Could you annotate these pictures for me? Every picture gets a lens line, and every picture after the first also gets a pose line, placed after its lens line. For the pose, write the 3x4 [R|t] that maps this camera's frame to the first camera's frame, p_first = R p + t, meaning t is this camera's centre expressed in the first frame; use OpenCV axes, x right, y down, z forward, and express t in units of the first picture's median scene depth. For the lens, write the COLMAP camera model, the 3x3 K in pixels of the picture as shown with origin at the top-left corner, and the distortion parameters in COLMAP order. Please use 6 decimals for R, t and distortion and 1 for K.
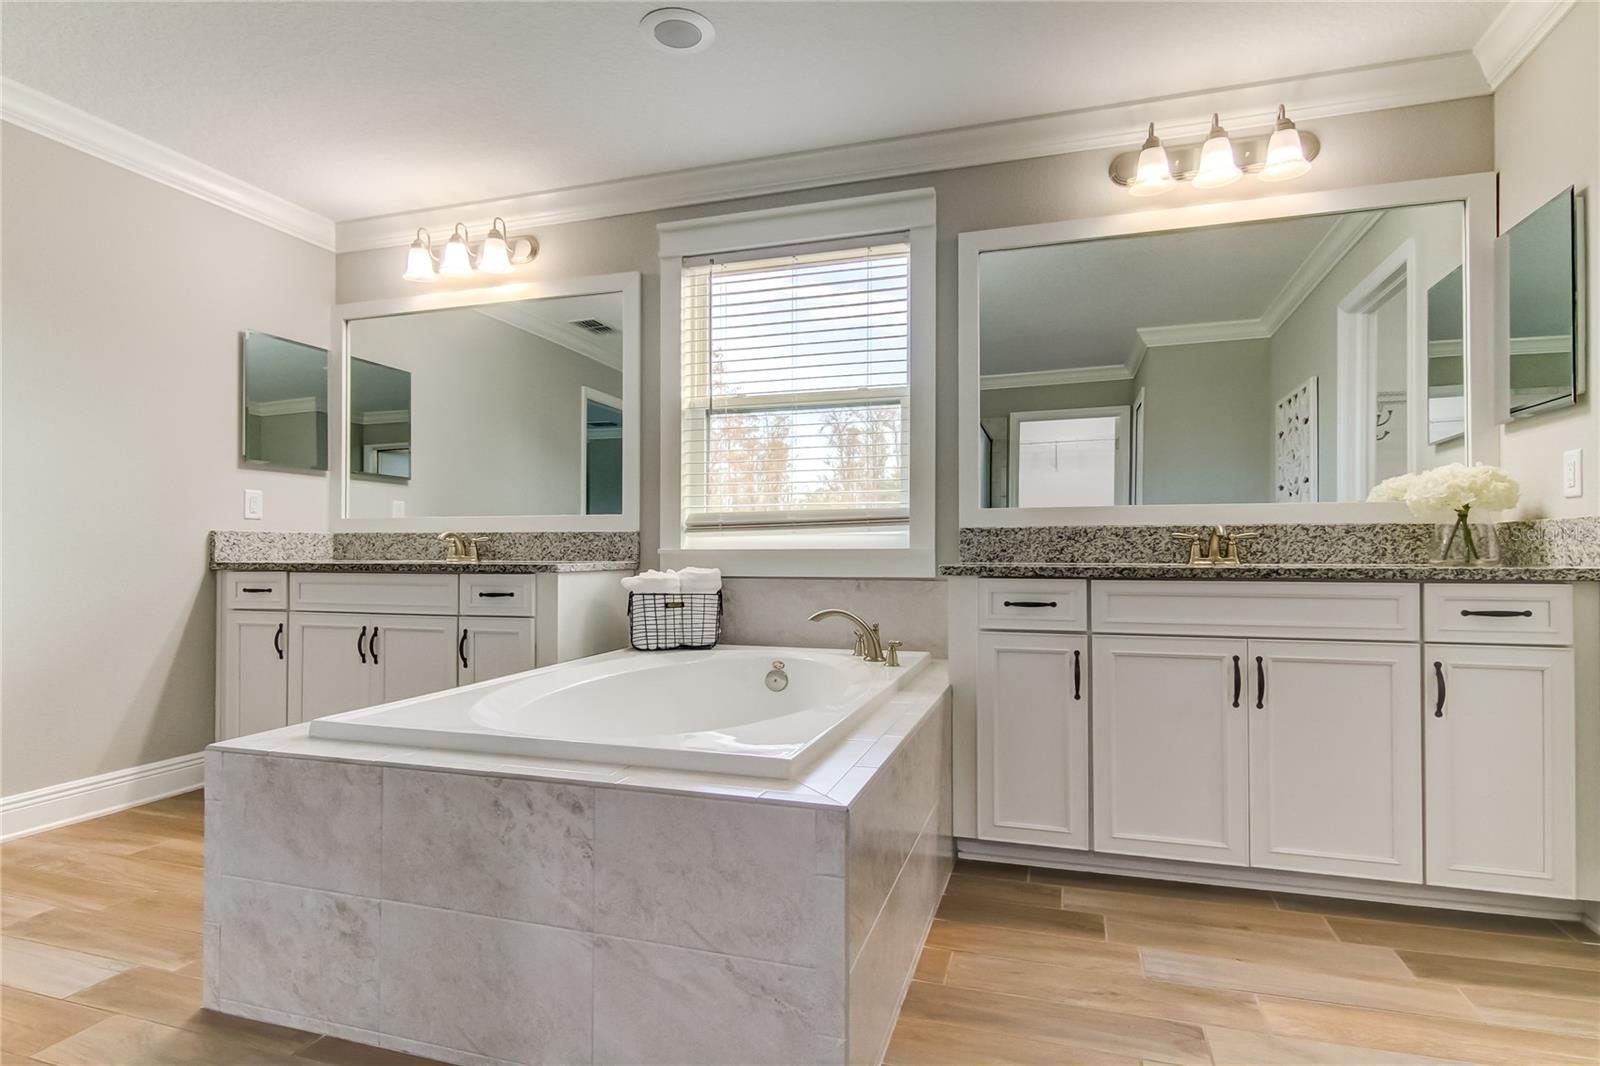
lens RADIAL K [[806.5, 0, 806.6], [0, 806.5, 541.9], [0, 0, 1]] dist [-0.014538, -0.000145]
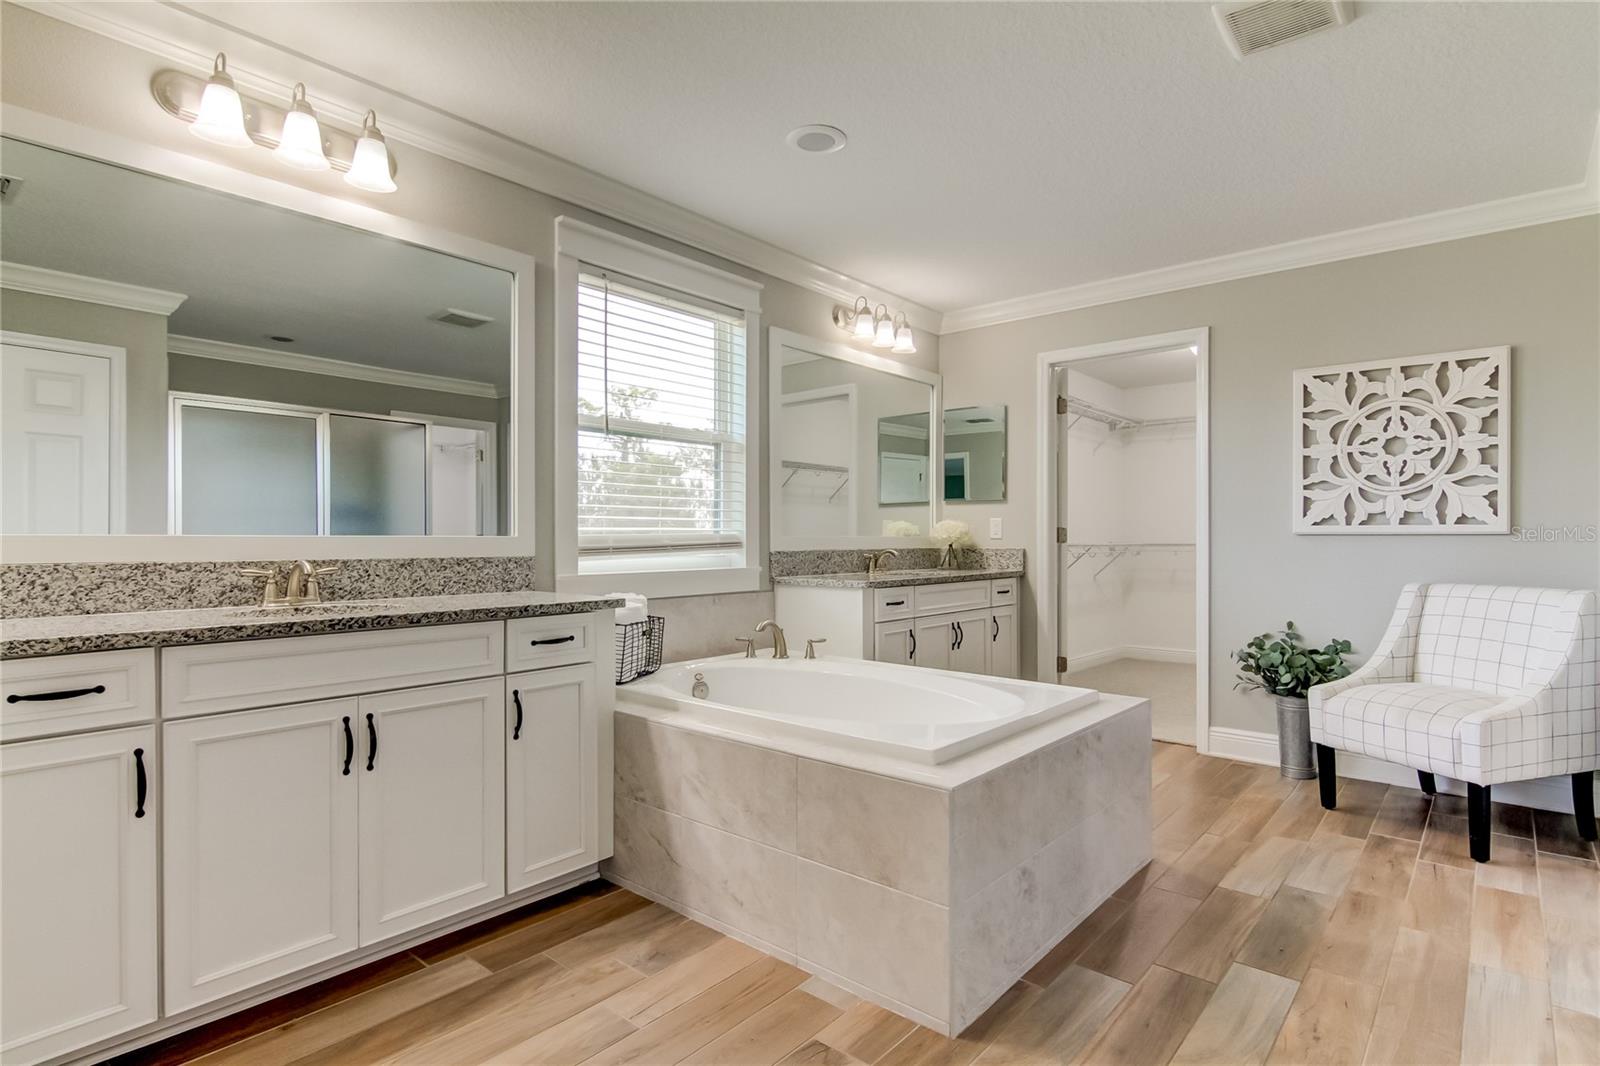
lens RADIAL K [[813.8, 0, 798.9], [0, 813.8, 548.7], [0, 0, 1]] dist [0.003596, -0.000099]
pose [[0.402036, -0.008274, 0.915586, -0.903878], [-0.009531, 0.999867, 0.013221, -0.035580], [-0.915574, -0.014042, 0.401904, 0.380883]]
